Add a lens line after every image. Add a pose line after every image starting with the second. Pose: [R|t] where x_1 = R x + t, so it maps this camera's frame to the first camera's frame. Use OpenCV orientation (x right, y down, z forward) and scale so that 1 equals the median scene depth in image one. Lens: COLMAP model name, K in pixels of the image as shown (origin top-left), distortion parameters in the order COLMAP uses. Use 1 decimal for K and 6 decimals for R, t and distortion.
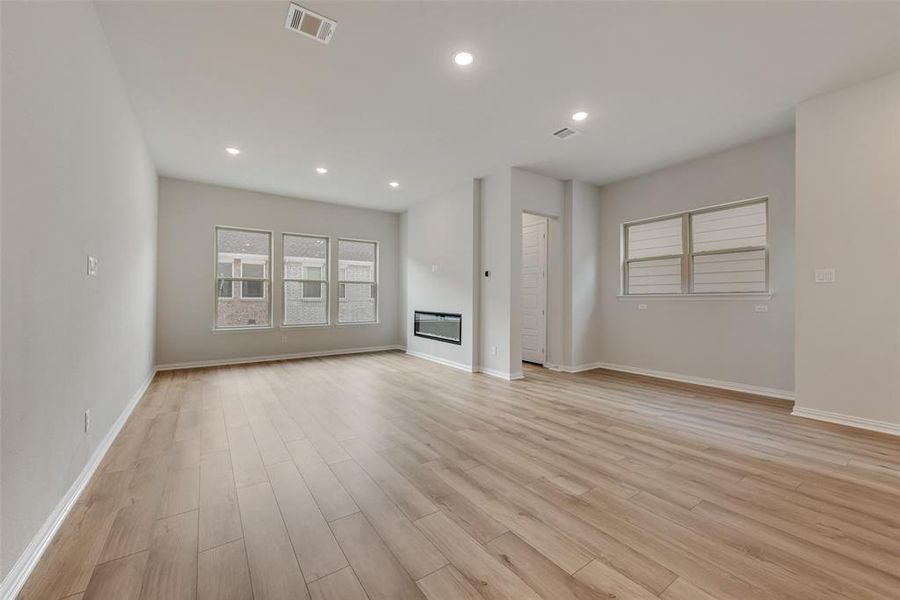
lens RADIAL K [[350.7, 0, 441.2], [0, 350.7, 301.2], [0, 0, 1]] dist [0.012430, -0.003517]
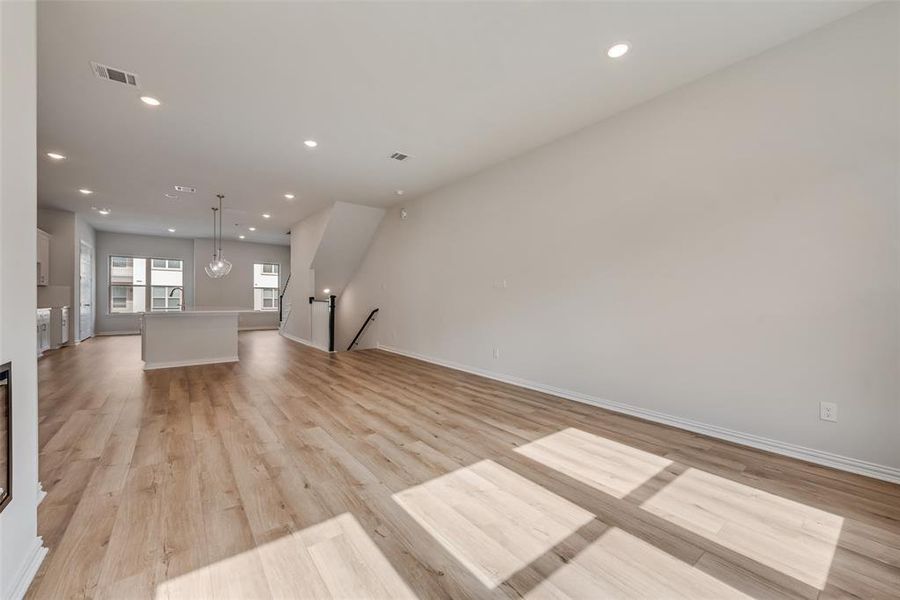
lens RADIAL K [[350.7, 0, 445.2], [0, 350.7, 297.7], [0, 0, 1]] dist [0.012430, -0.003517]
pose [[-0.998247, -0.010298, -0.058287, -0.214595], [-0.010643, 0.999928, 0.005615, -0.010368], [0.058225, 0.006225, -0.998284, 1.255935]]
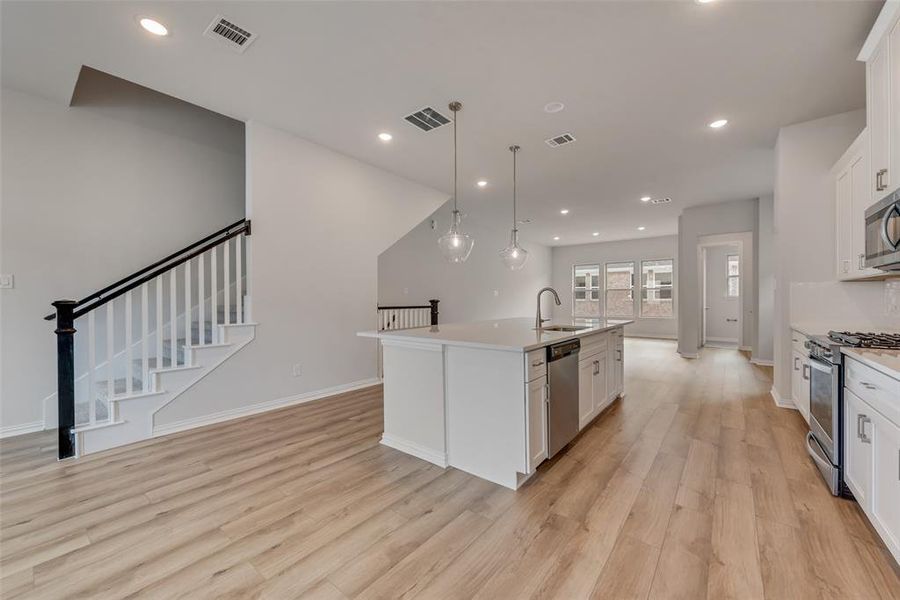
lens RADIAL K [[350.7, 0, 448.0], [0, 350.7, 301.4], [0, 0, 1]] dist [0.012430, -0.003517]
pose [[0.296032, 0.003153, -0.955173, 1.137331], [-0.003058, 0.999993, 0.002353, -0.004312], [0.955173, 0.002224, 0.296040, -0.315088]]
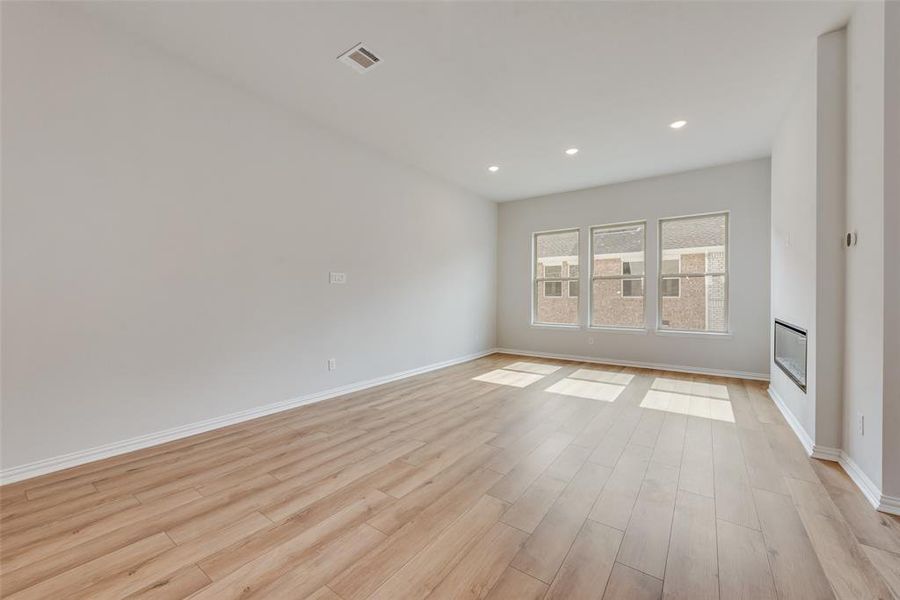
lens RADIAL K [[350.7, 0, 449.9], [0, 350.7, 300.1], [0, 0, 1]] dist [0.012430, -0.003517]
pose [[0.344817, 0.008465, -0.938632, 0.345246], [-0.008813, 0.999944, 0.005780, -0.003134], [0.938629, 0.006280, 0.344872, 0.370059]]
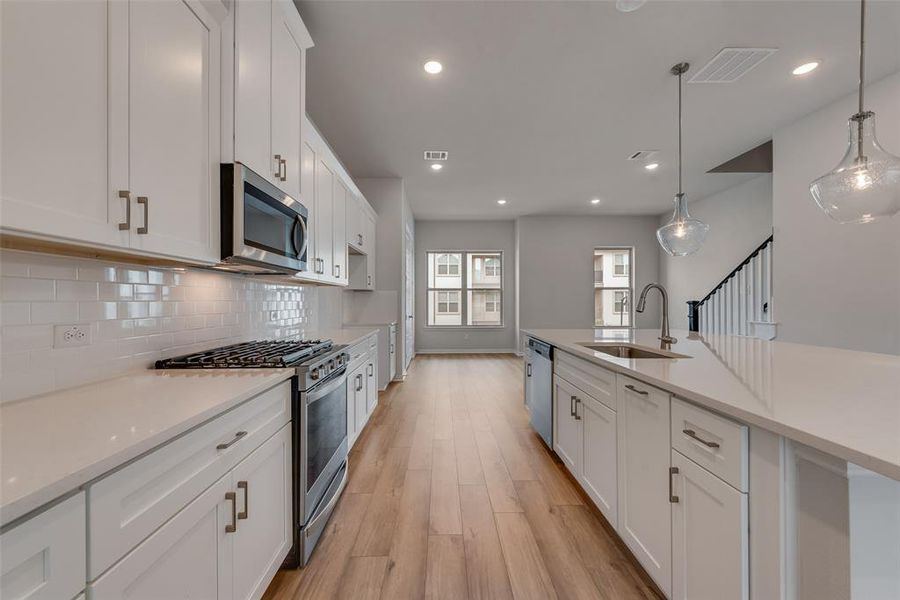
lens RADIAL K [[350.7, 0, 446.4], [0, 350.7, 299.9], [0, 0, 1]] dist [0.012430, -0.003517]
pose [[-0.836641, -0.000334, 0.547751, 0.580079], [0.003675, 0.999974, 0.006223, -0.013269], [-0.547739, 0.007219, -0.836618, 0.463144]]
